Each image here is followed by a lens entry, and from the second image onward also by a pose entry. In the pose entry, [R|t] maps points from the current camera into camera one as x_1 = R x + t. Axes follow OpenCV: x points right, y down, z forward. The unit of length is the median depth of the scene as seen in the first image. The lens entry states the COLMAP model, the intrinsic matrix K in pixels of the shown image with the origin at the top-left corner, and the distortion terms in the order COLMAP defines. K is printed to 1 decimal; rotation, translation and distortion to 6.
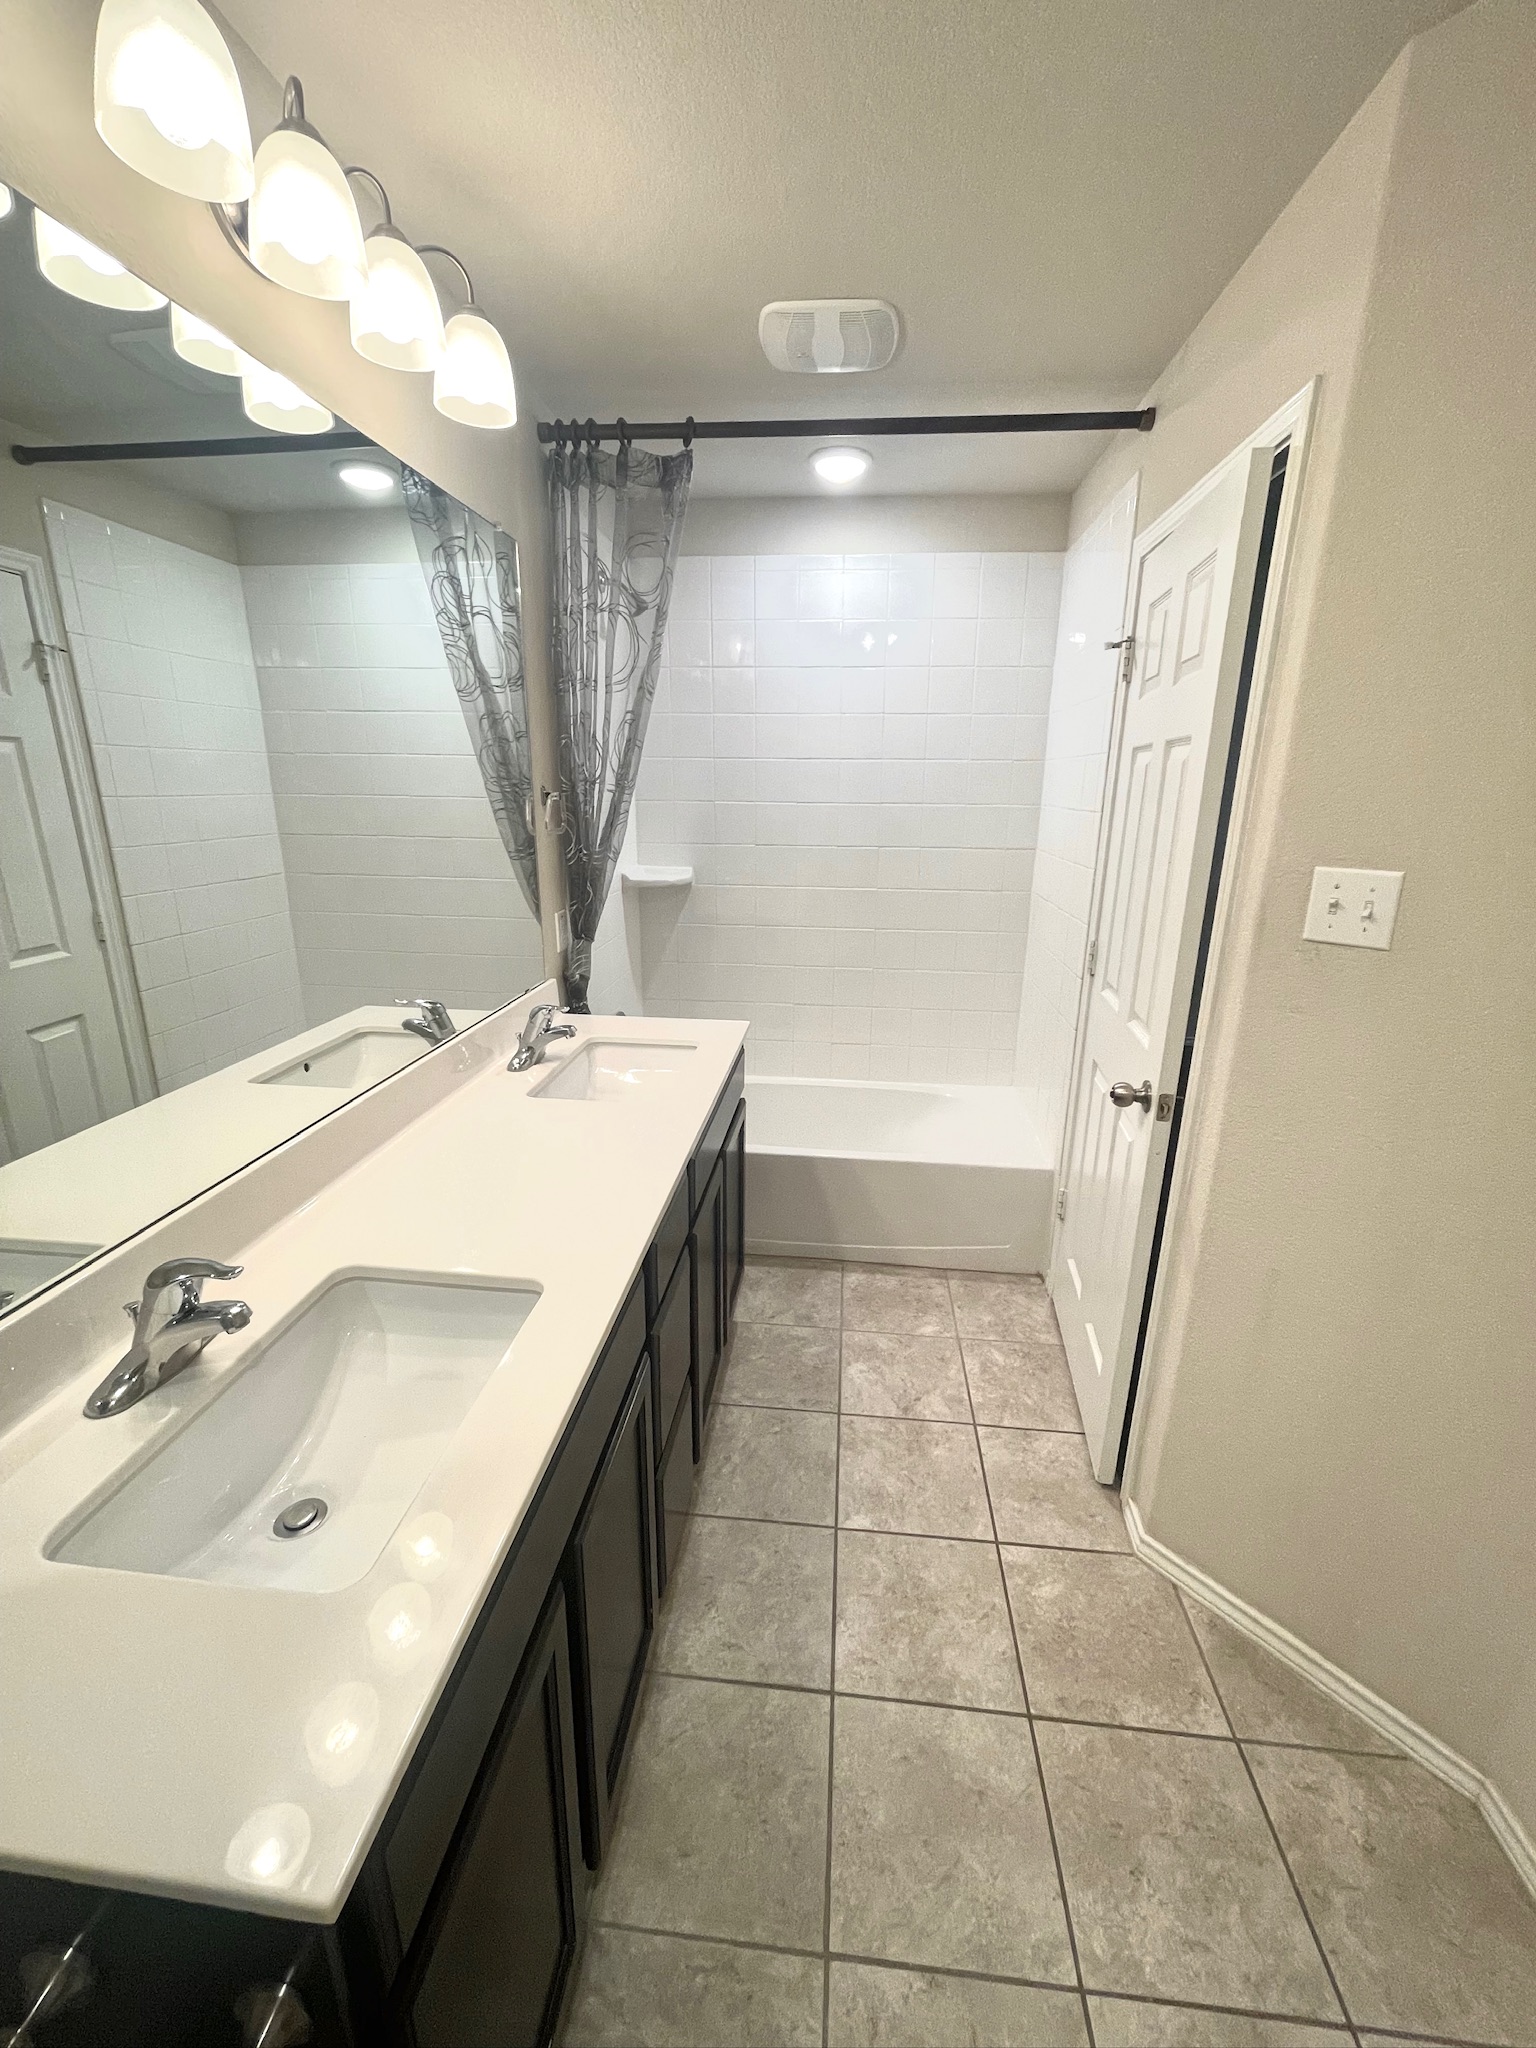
lens RADIAL K [[830.6, 0, 768.0], [0, 830.6, 1024.0], [0, 0, 1]] dist [-0.000136, -0.000278]
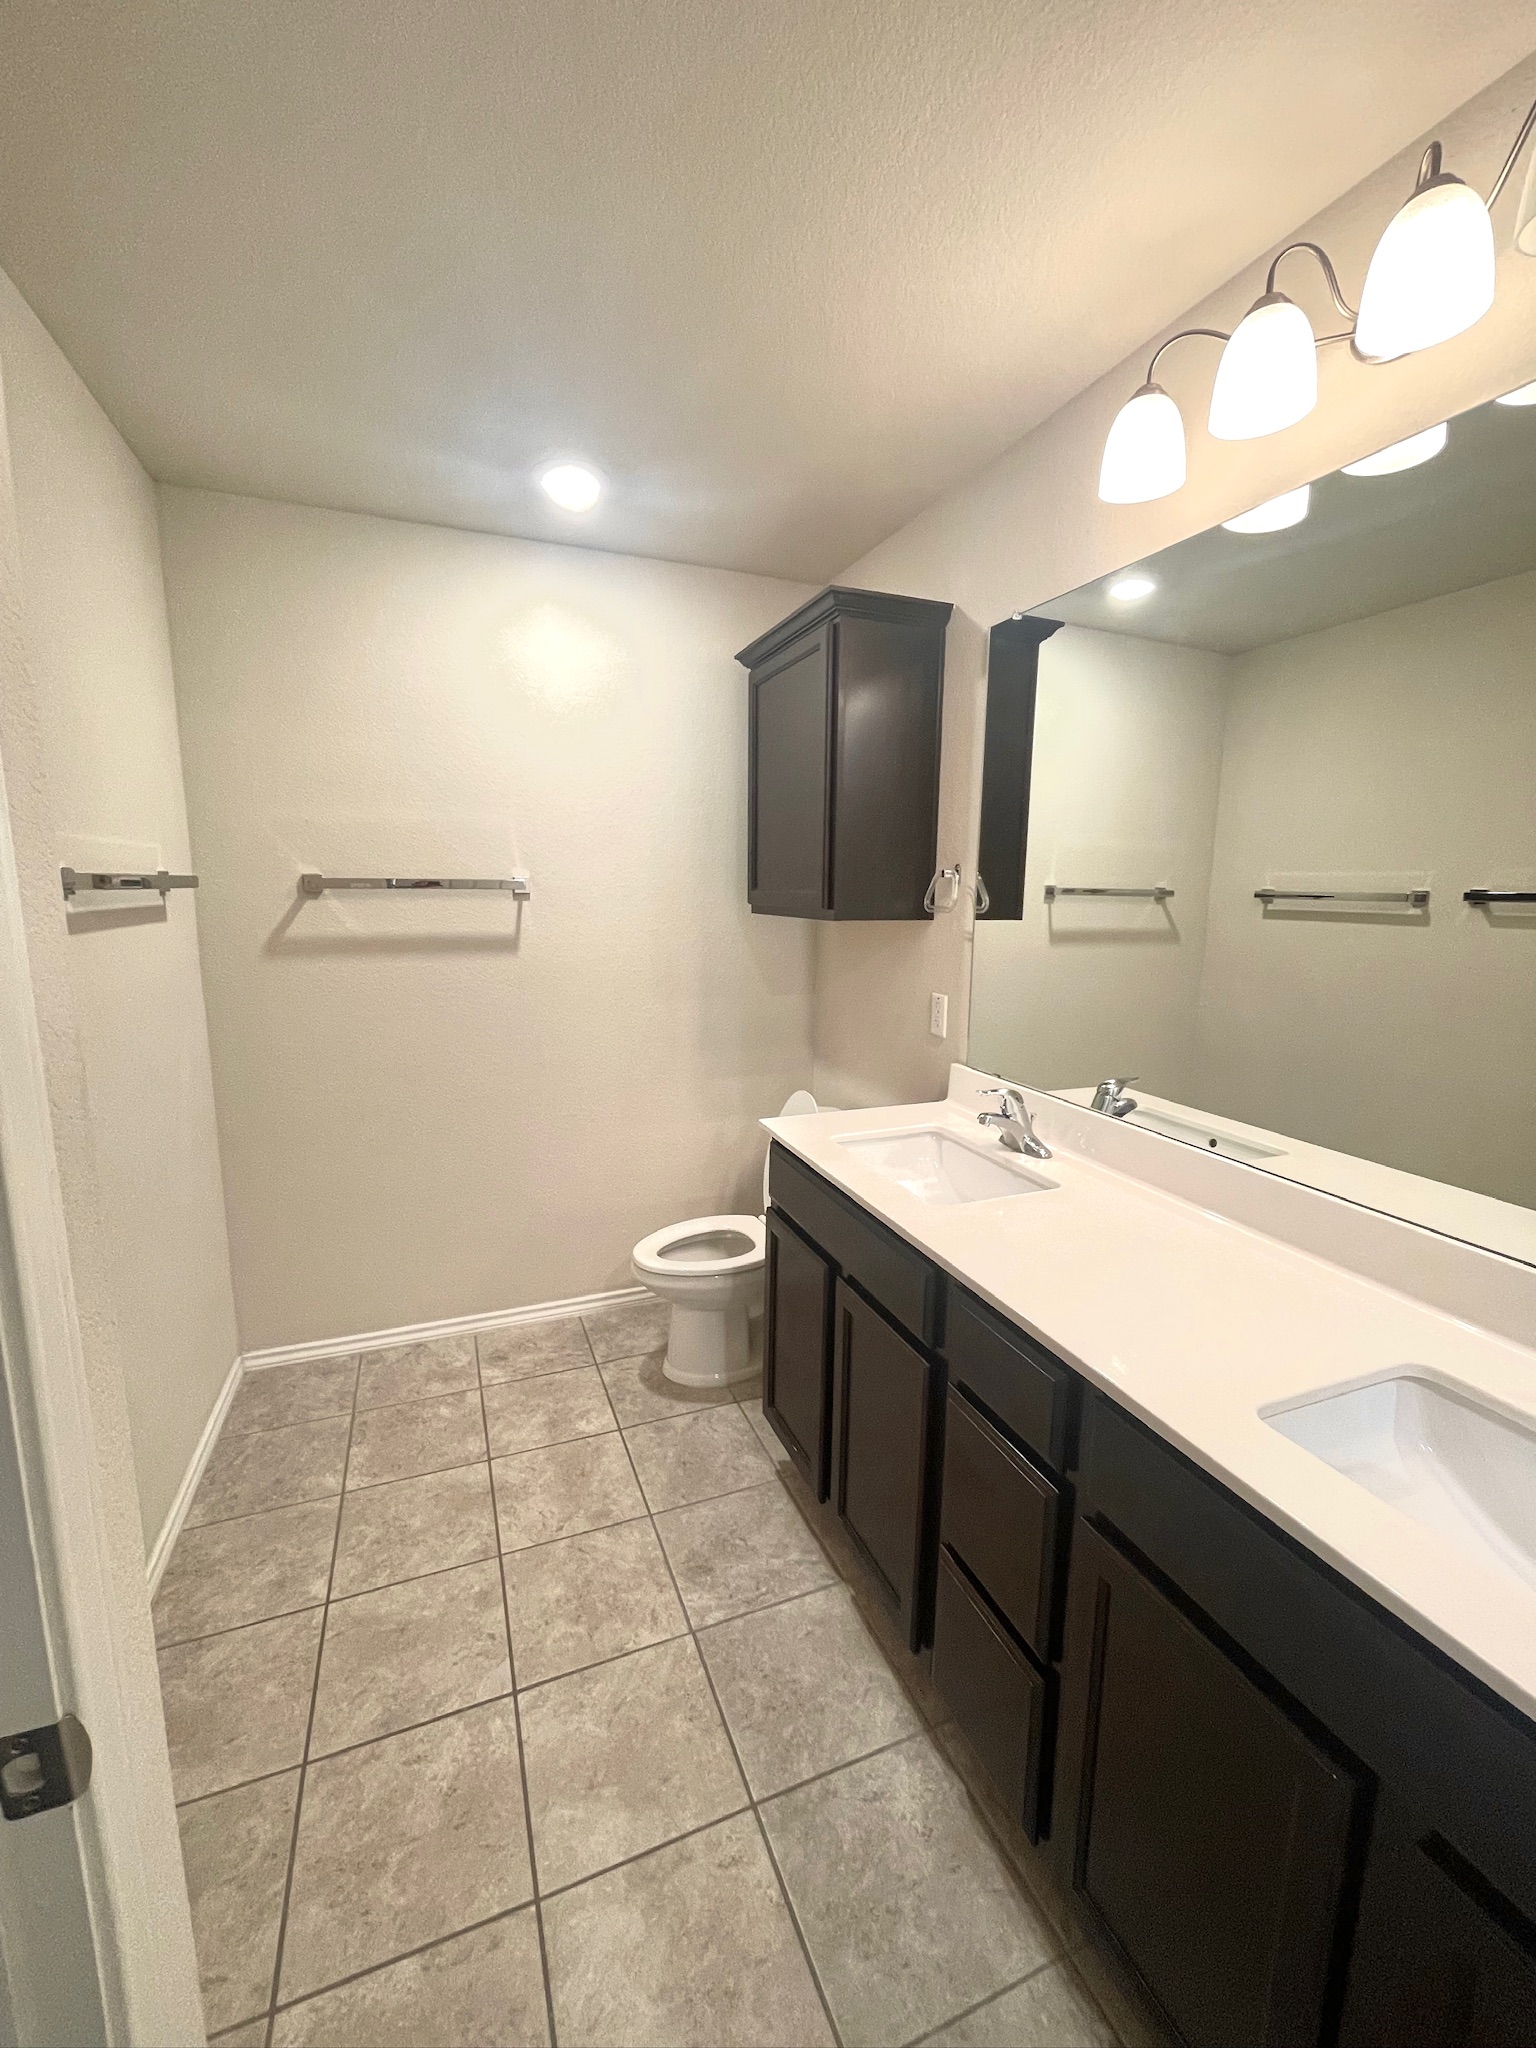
lens RADIAL K [[830.6, 0, 768.0], [0, 830.6, 1024.0], [0, 0, 1]] dist [-0.000136, -0.000278]
pose [[-0.887570, 0.050910, -0.457851, 0.469586], [-0.153497, 0.904398, 0.398124, -0.367544], [0.434348, 0.423642, -0.794902, 1.462821]]
